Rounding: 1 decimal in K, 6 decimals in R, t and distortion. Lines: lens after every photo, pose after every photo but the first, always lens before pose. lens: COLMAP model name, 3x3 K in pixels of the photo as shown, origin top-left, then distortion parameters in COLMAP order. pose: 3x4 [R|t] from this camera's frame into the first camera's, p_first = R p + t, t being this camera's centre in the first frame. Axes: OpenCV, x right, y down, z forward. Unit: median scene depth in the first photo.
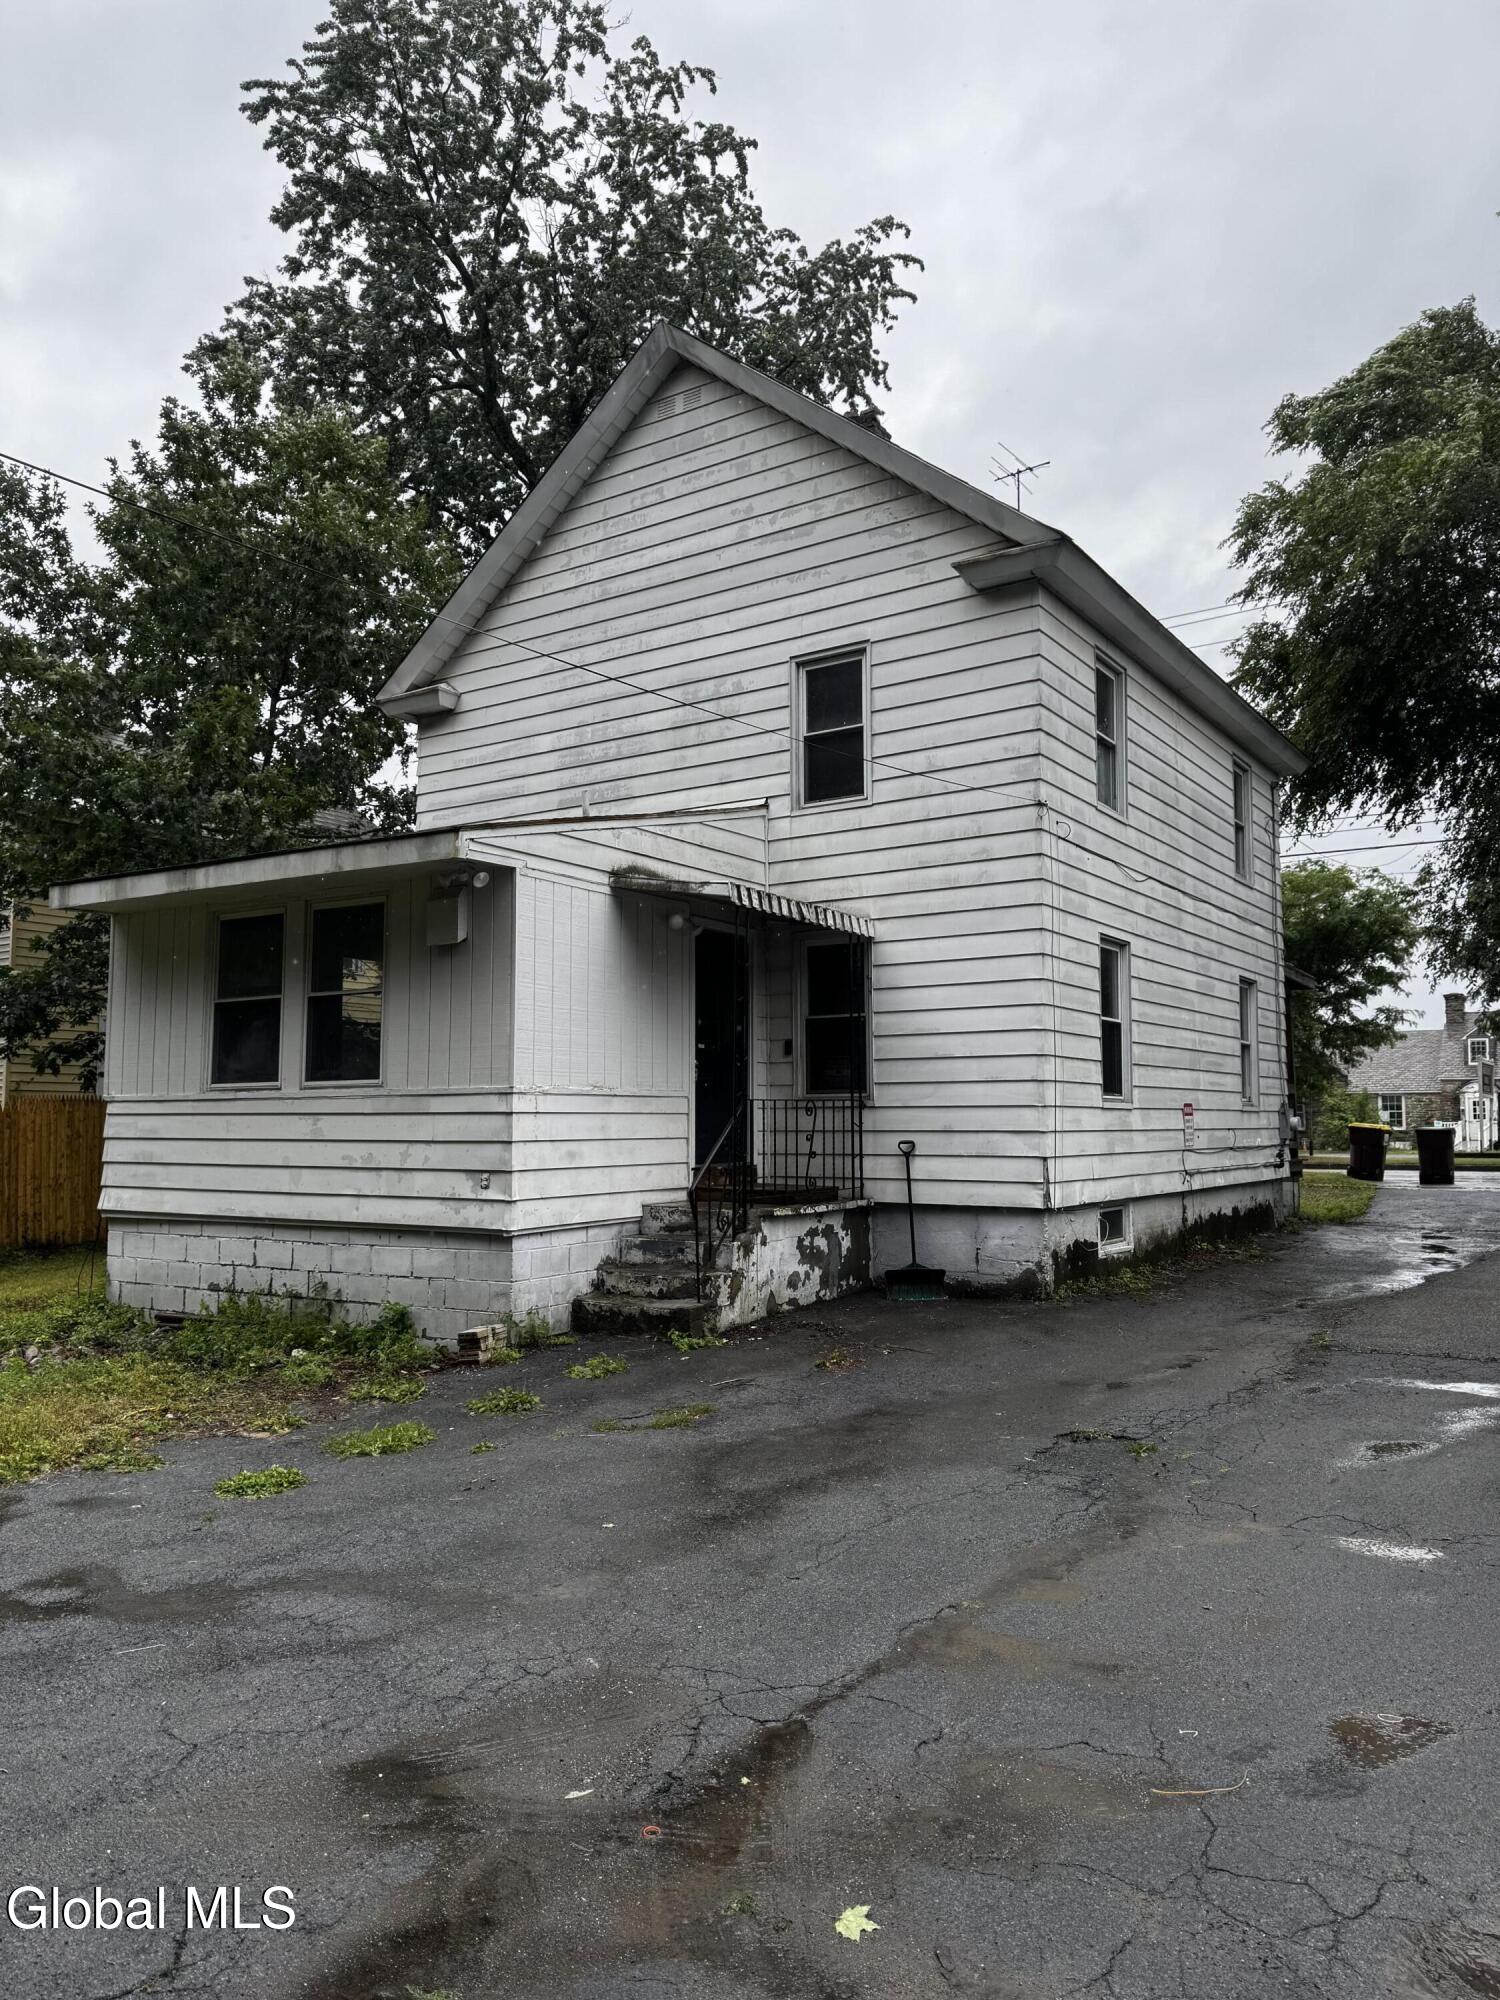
lens RADIAL K [[1428.9, 0, 741.6], [0, 1428.9, 995.7], [0, 0, 1]] dist [0.004818, -0.001392]
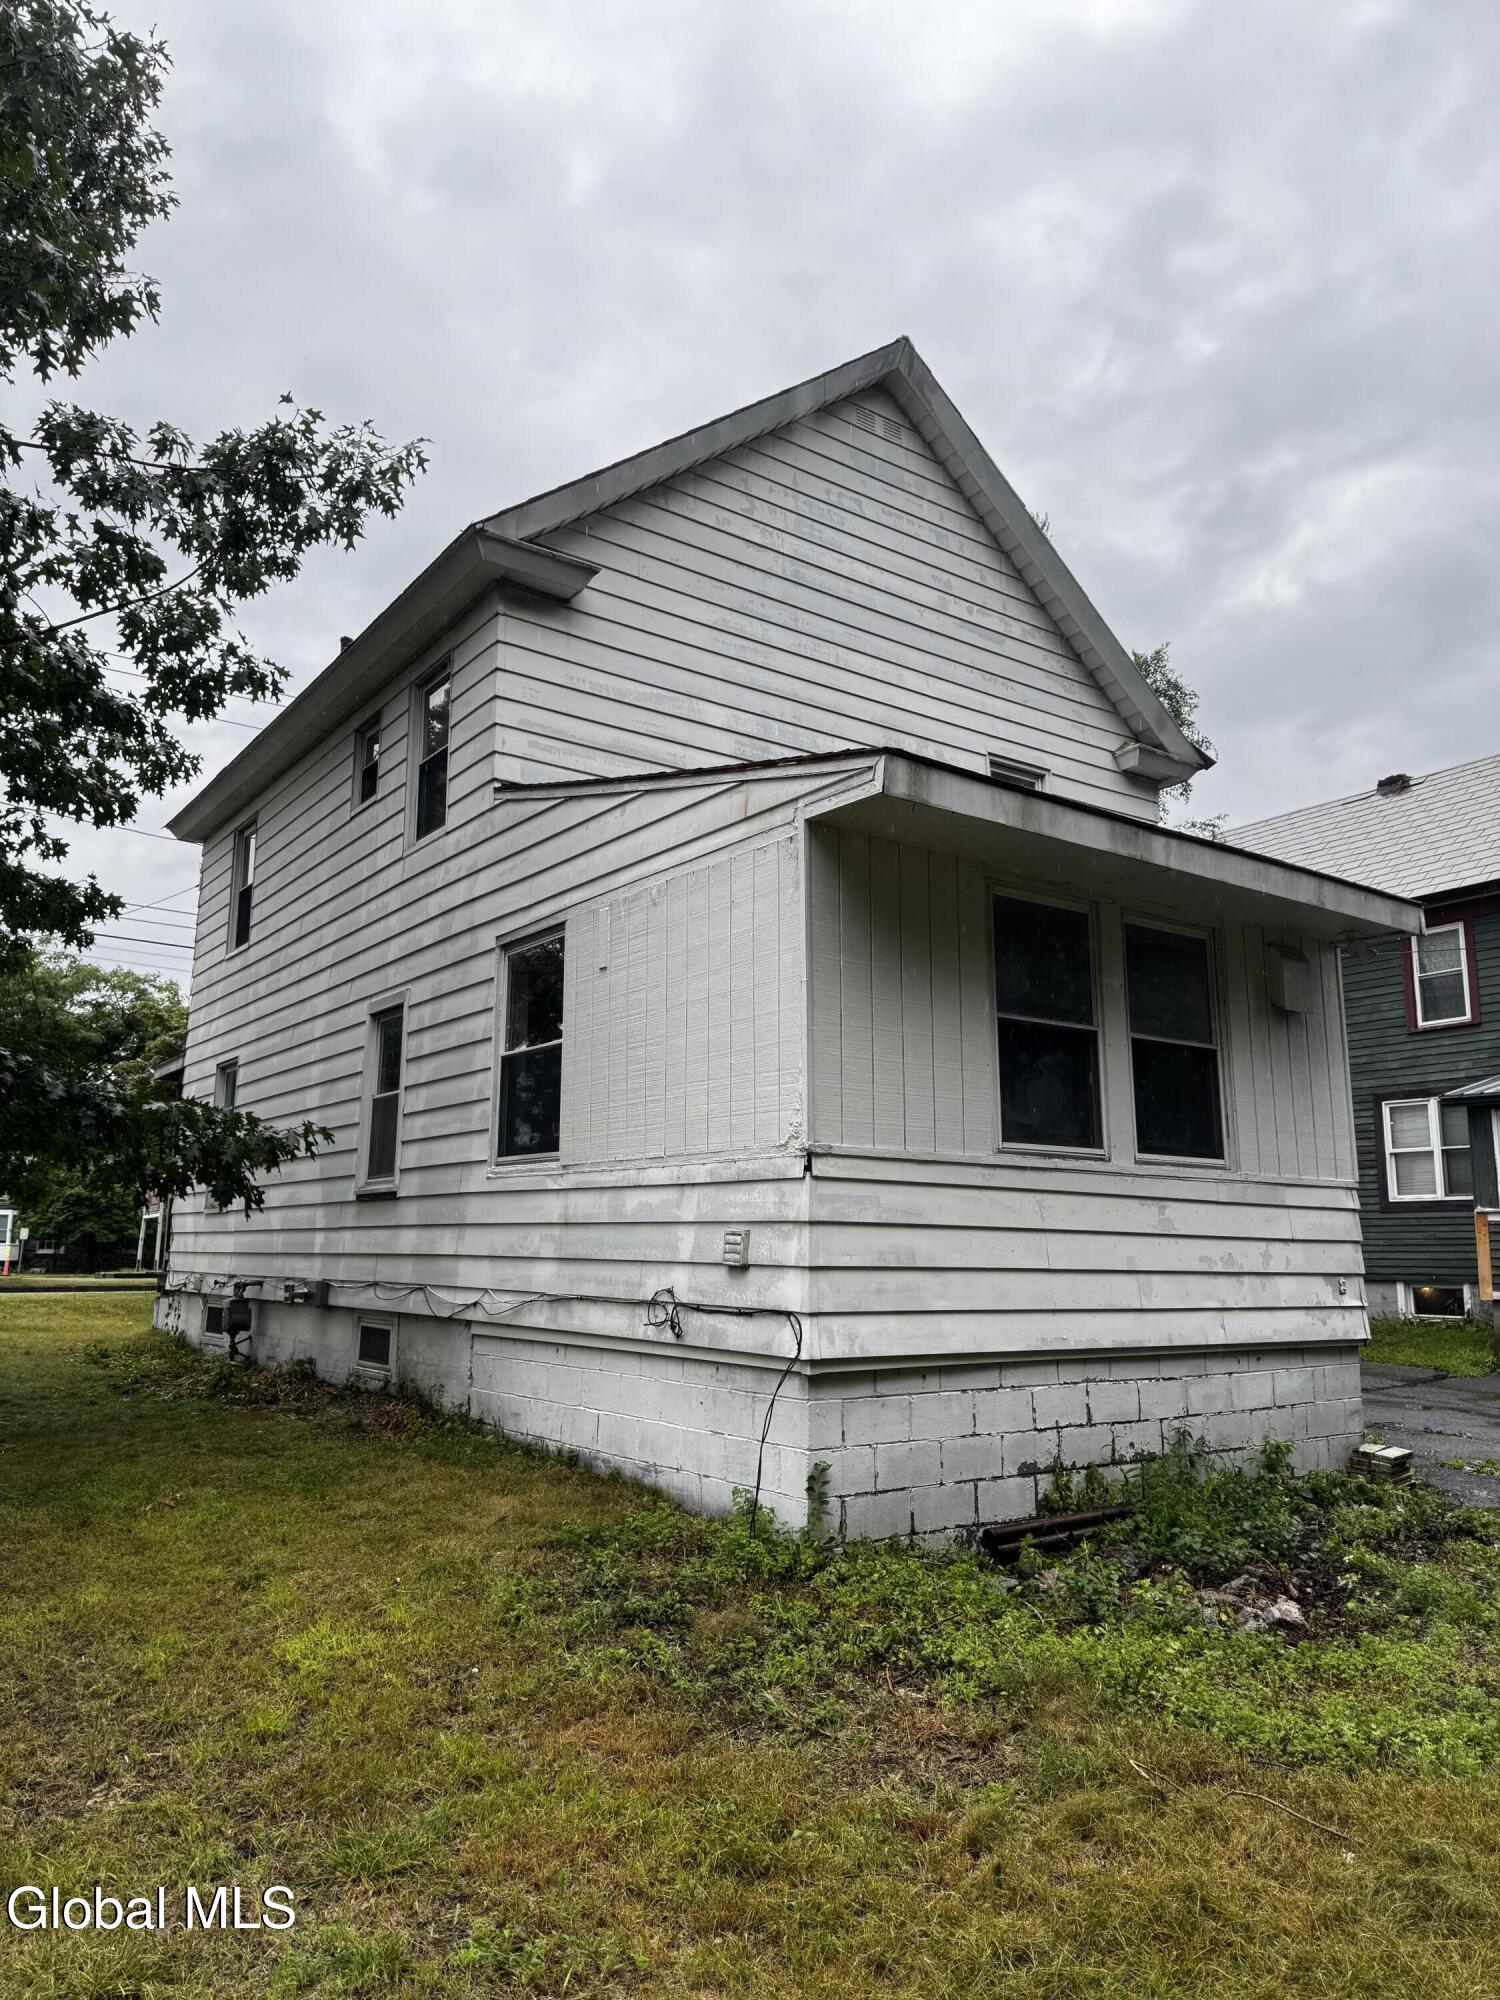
lens RADIAL K [[1428.9, 0, 741.6], [0, 1428.9, 995.7], [0, 0, 1]] dist [0.004818, -0.001392]
pose [[0.358266, 0.178757, 0.916347, -1.039704], [-0.095563, 0.983365, -0.154469, 0.111131], [-0.928716, -0.032228, 0.369389, 0.908585]]
